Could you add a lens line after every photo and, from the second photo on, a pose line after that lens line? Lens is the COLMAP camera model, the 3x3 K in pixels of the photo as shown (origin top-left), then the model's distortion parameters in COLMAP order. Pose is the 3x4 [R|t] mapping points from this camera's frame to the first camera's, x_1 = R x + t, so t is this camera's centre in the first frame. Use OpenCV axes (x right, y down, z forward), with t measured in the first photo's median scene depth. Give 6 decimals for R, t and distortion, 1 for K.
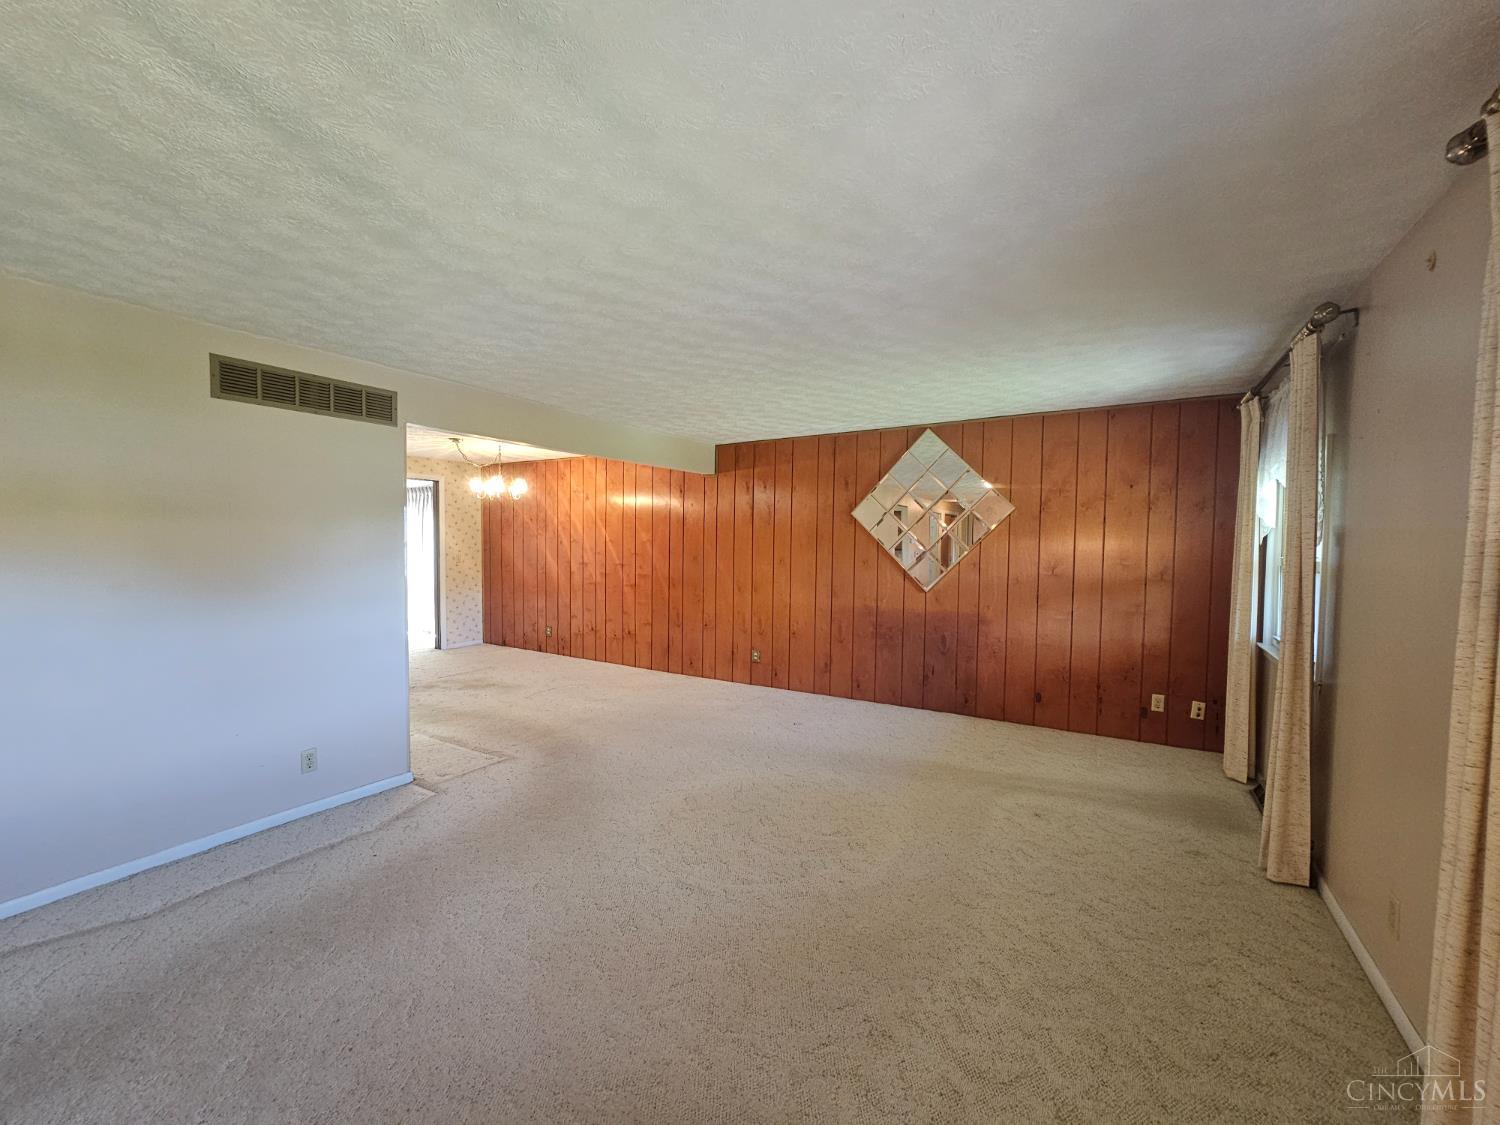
lens RADIAL K [[602.8, 0, 750.0], [0, 602.8, 562.5], [0, 0, 1]] dist [0.001298, 0.000081]
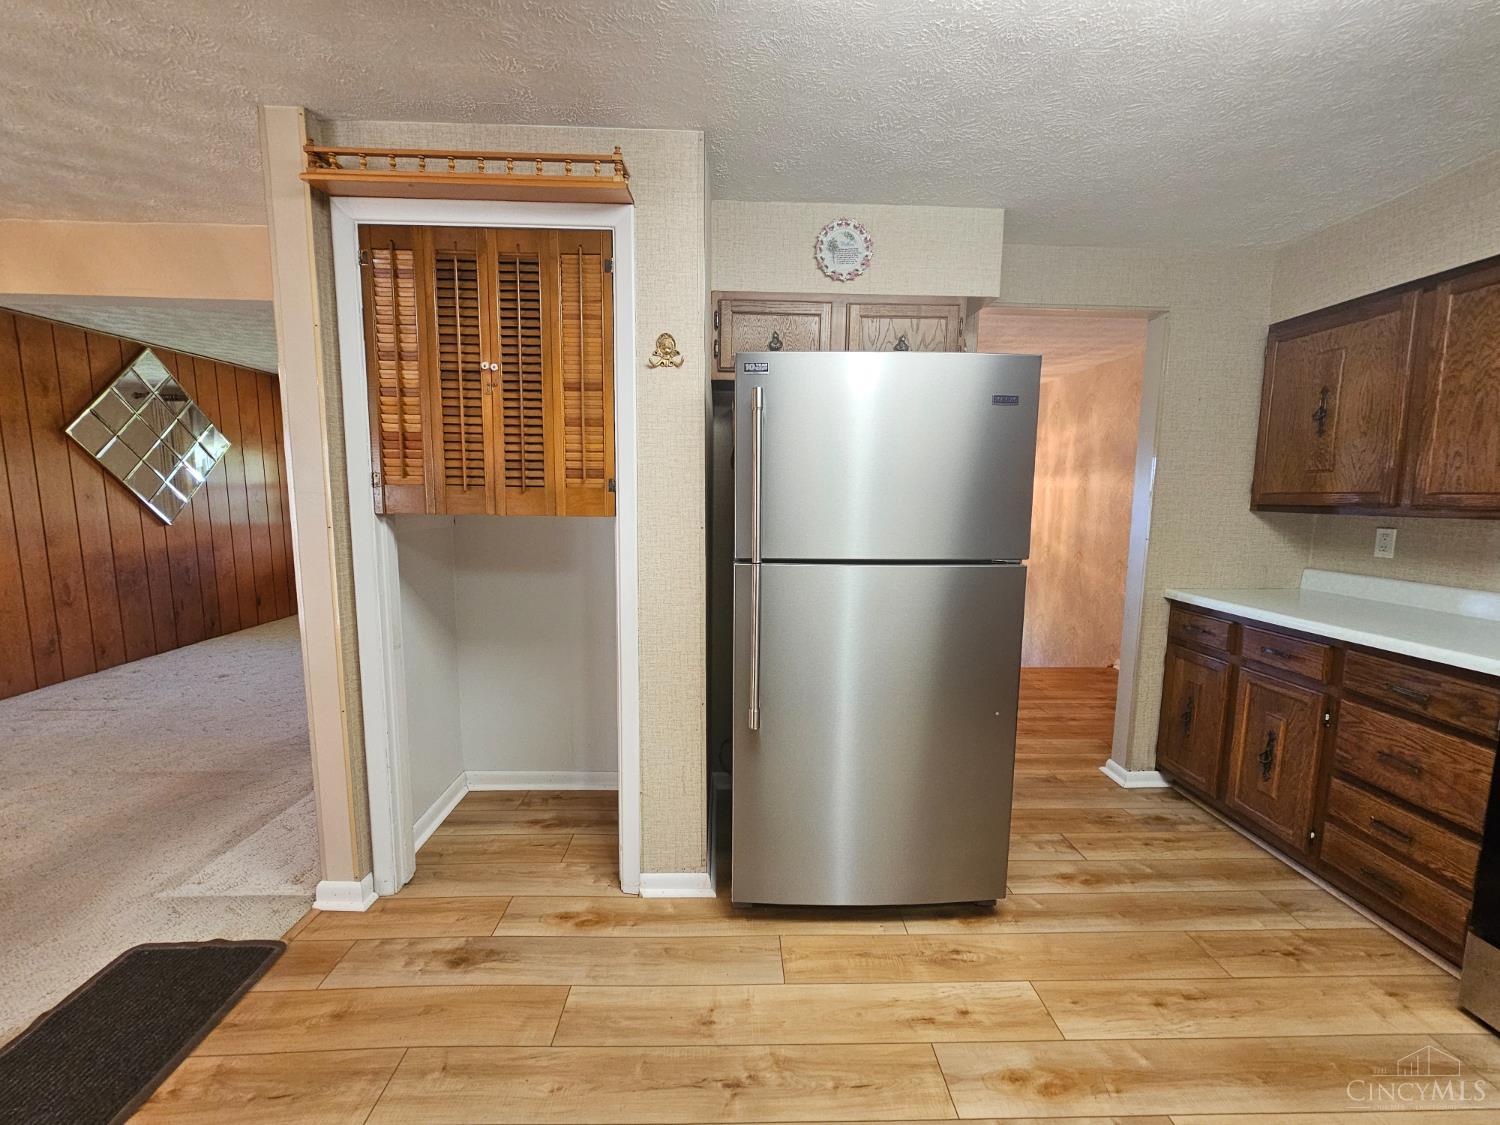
lens RADIAL K [[602.8, 0, 750.0], [0, 602.8, 562.5], [0, 0, 1]] dist [0.001298, 0.000081]
pose [[-0.544930, -0.116397, 0.830363, -0.987123], [0.012735, 0.989055, 0.147000, -0.020241], [-0.838385, 0.090679, -0.537483, 0.744832]]
